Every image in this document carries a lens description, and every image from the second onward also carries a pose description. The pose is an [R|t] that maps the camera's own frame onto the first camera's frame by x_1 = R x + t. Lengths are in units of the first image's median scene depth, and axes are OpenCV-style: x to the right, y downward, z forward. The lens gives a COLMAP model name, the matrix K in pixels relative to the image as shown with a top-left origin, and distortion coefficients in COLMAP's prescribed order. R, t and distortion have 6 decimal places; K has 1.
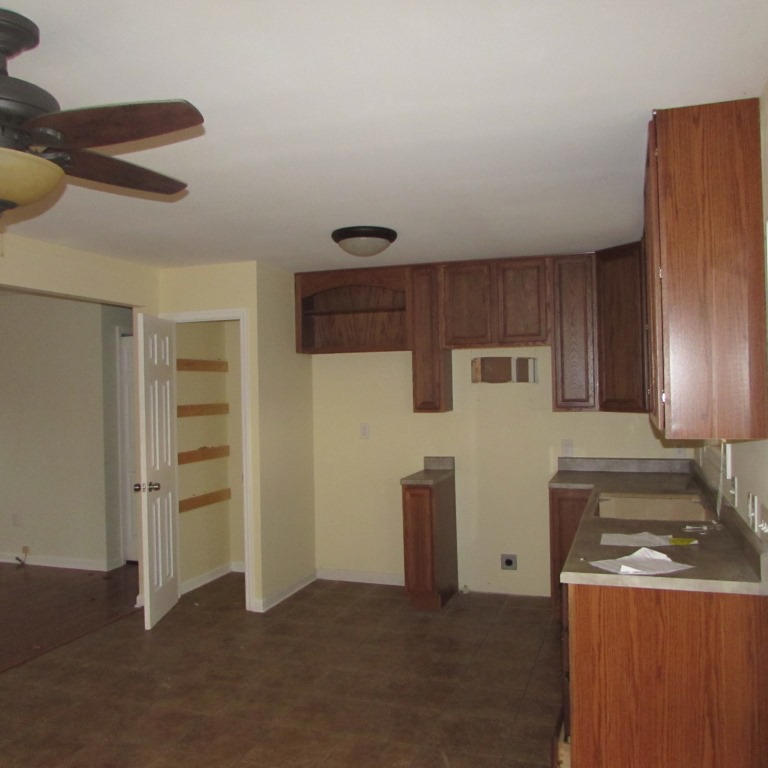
lens RADIAL K [[724.0, 0, 384.0], [0, 724.0, 384.0], [0, 0, 1]] dist [-0.020218, -0.016535]
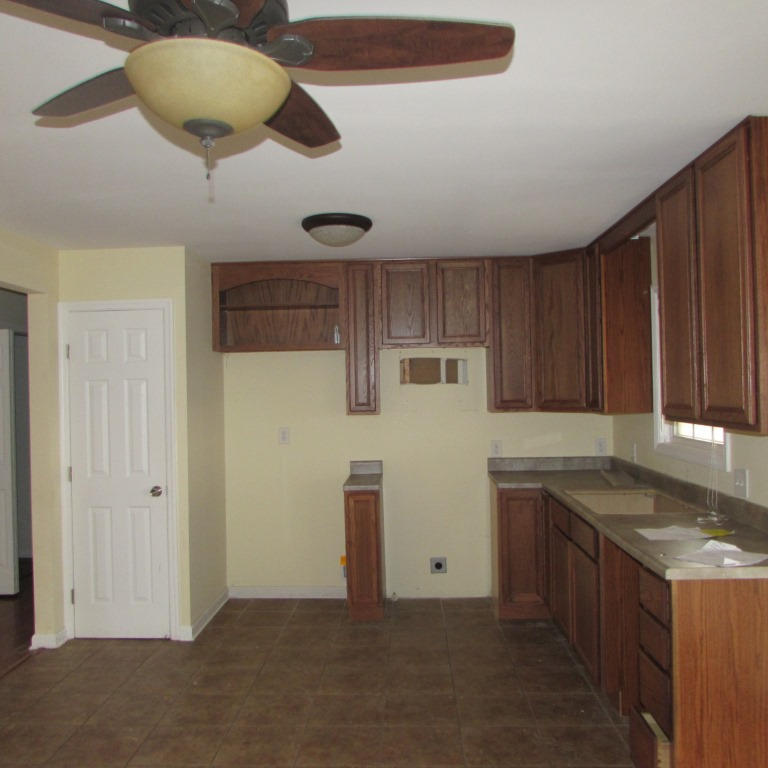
lens RADIAL K [[728.5, 0, 384.0], [0, 728.5, 384.0], [0, 0, 1]] dist [-0.011278, -0.001236]
pose [[0.957989, 0.002072, 0.286796, -0.196728], [-0.000028, 0.999975, -0.007132, 0.005796], [-0.286804, 0.006824, 0.957965, 0.069877]]
